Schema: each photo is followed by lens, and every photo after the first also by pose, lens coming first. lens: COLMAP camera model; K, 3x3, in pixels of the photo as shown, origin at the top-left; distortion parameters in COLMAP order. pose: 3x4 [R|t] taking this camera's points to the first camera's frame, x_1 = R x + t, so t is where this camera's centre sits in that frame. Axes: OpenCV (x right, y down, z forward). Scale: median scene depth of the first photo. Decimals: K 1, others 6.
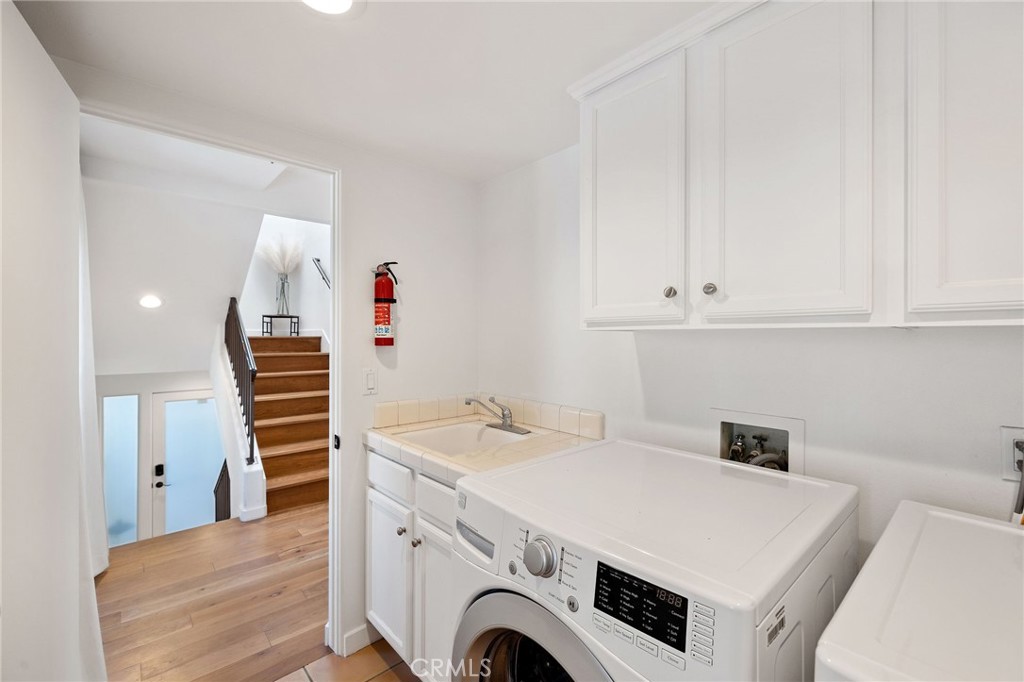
lens RADIAL K [[437.9, 0, 517.1], [0, 437.9, 337.8], [0, 0, 1]] dist [0.000810, 0.000085]
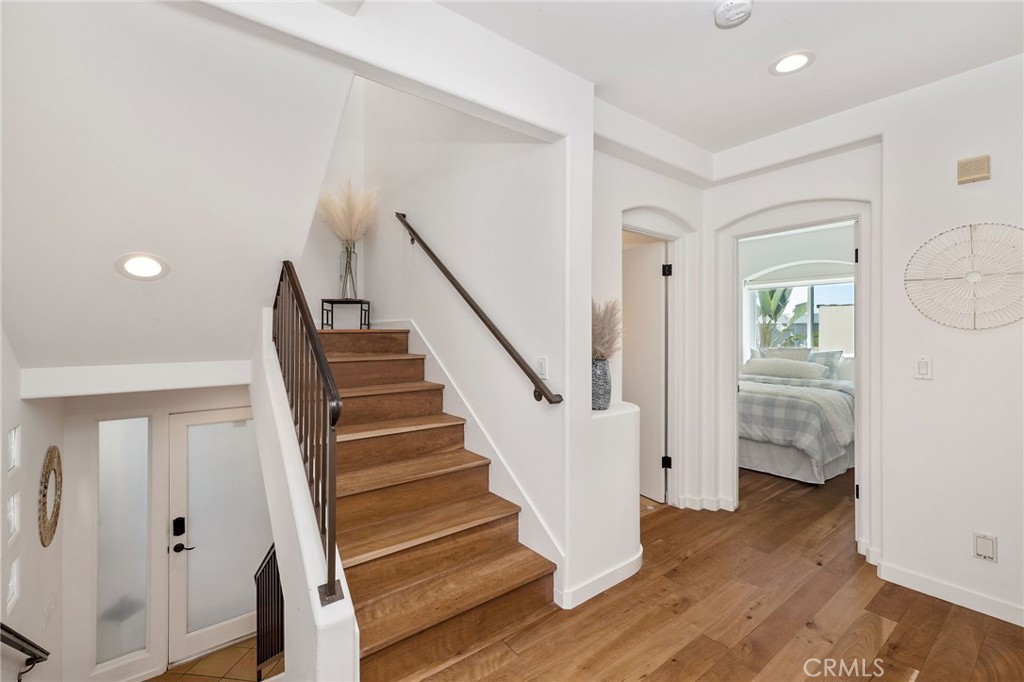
lens RADIAL K [[437.9, 0, 517.1], [0, 437.9, 337.8], [0, 0, 1]] dist [0.000810, 0.000085]
pose [[0.997650, 0.001666, -0.068501, -0.241978], [-0.000977, 0.999949, 0.010087, 0.001792], [0.068514, -0.009996, 0.997600, 0.354100]]
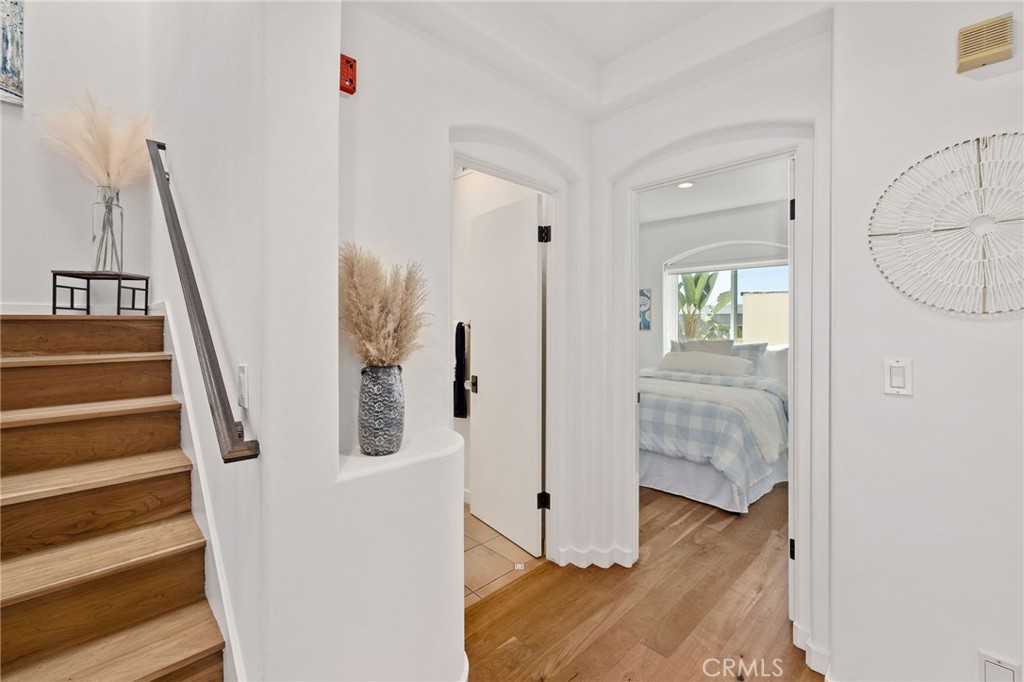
lens RADIAL K [[432.7, 0, 511.6], [0, 432.7, 329.5], [0, 0, 1]] dist [0.000974, 0.000038]
pose [[0.999064, 0.002047, 0.043212, -0.121490], [-0.002591, 0.999918, 0.012548, 0.003829], [-0.043183, -0.012648, 0.998987, 0.554079]]
